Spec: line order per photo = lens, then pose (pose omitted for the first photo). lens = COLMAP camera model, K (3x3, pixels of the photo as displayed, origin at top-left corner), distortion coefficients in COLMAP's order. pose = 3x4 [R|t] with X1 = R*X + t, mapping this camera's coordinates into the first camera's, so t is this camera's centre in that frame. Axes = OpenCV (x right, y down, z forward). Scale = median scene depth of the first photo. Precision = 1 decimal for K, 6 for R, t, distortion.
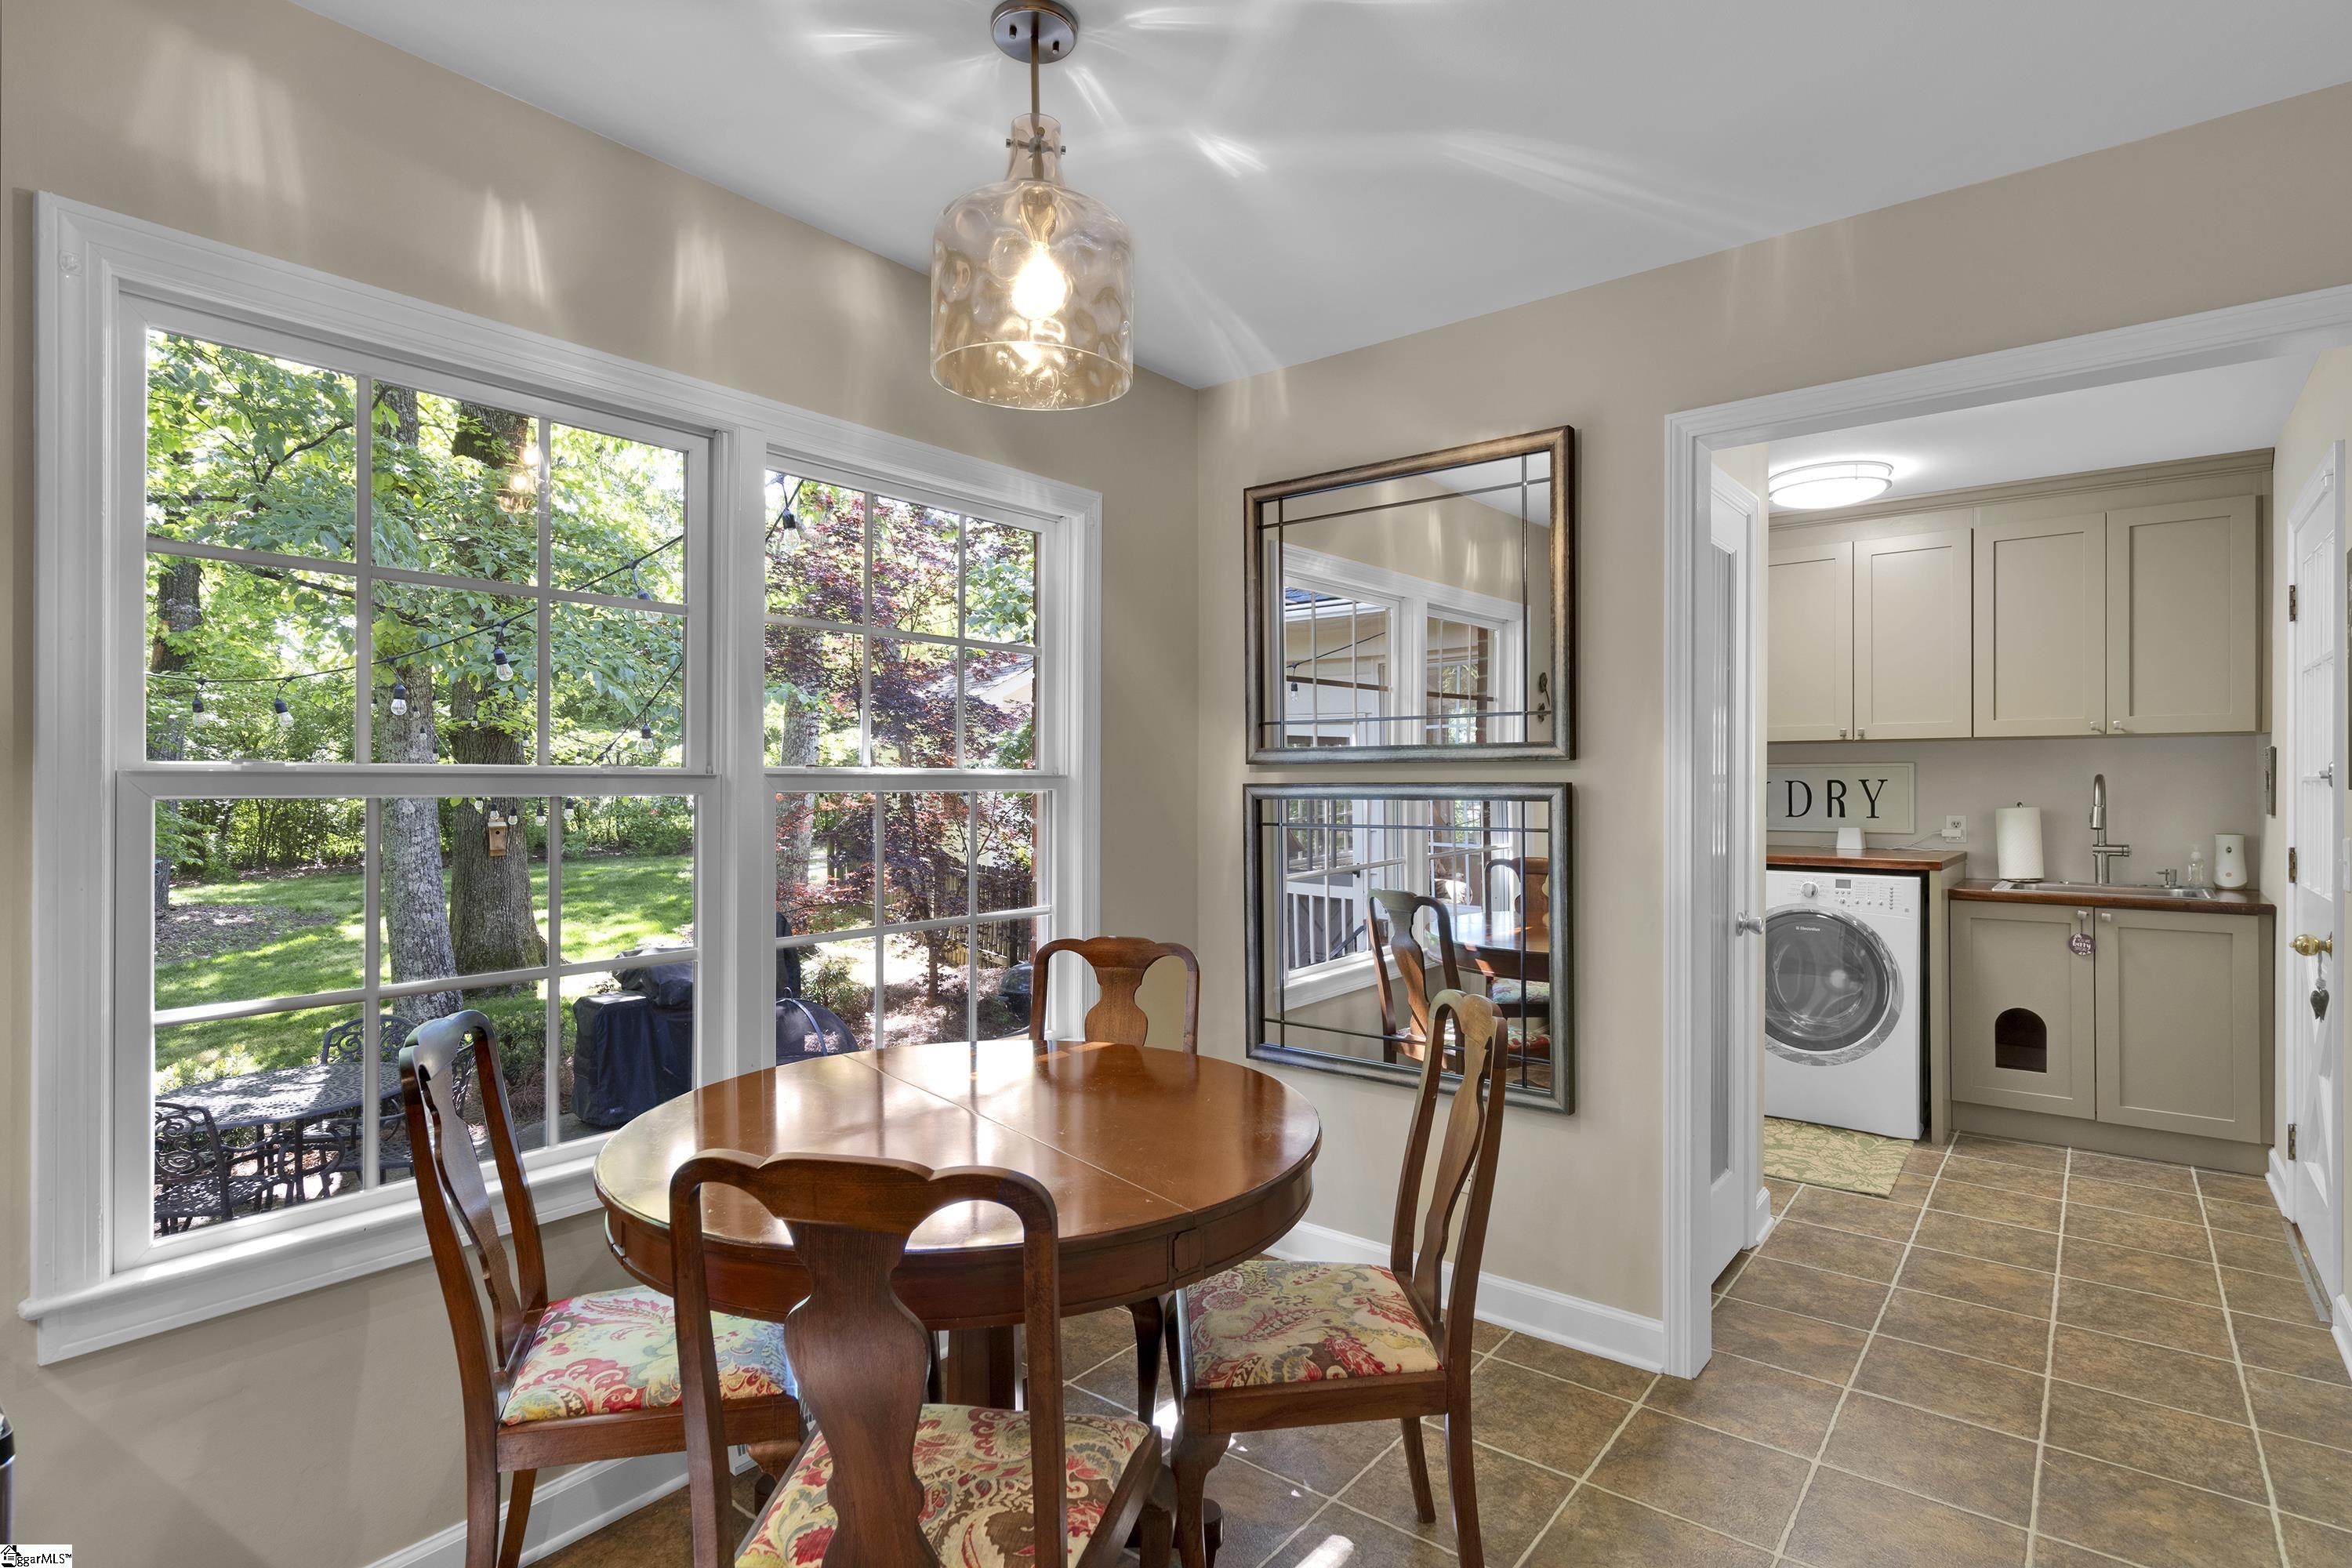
lens RADIAL K [[1160.2, 0, 1172.1], [0, 1160.2, 784.4], [0, 0, 1]] dist [-0.001849, -0.000006]
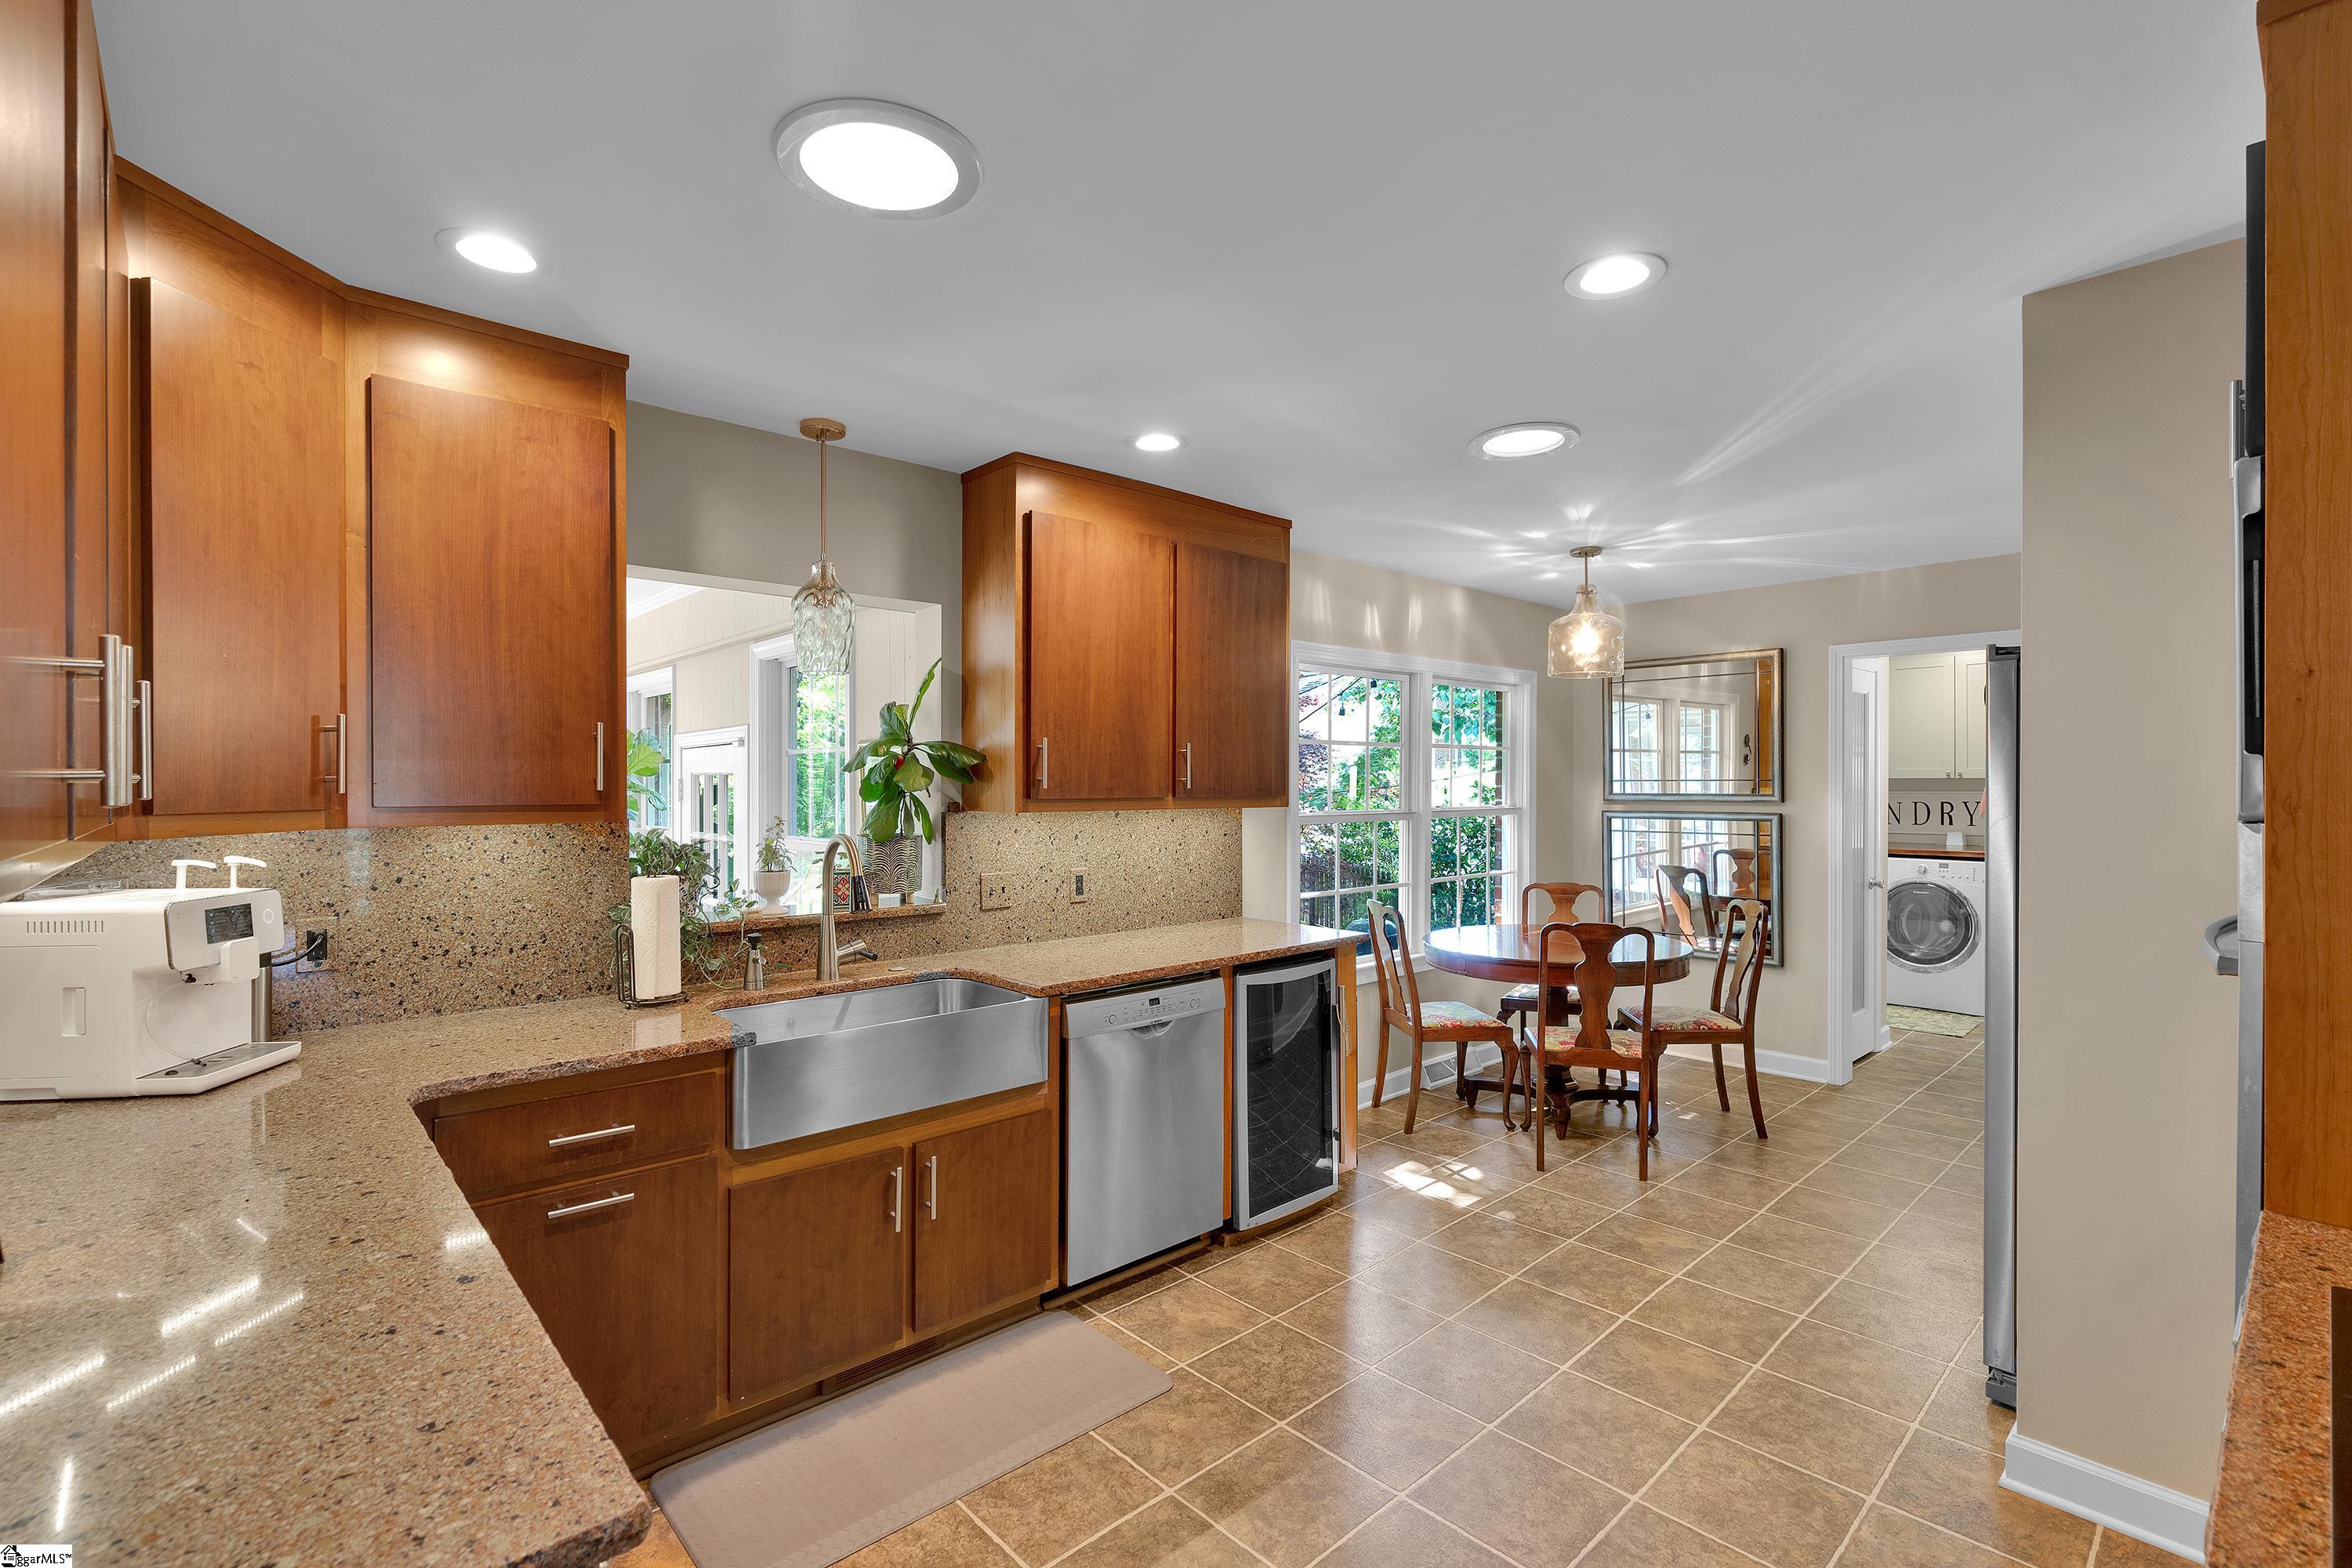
lens RADIAL K [[1058.4, 0, 1182.0], [0, 1058.4, 786.0], [0, 0, 1]] dist [-0.002093, -0.000052]
pose [[0.989054, -0.002161, -0.147536, -0.406661], [0.002685, 0.999991, 0.003356, -0.054267], [0.147528, -0.003715, 0.989051, -0.961592]]
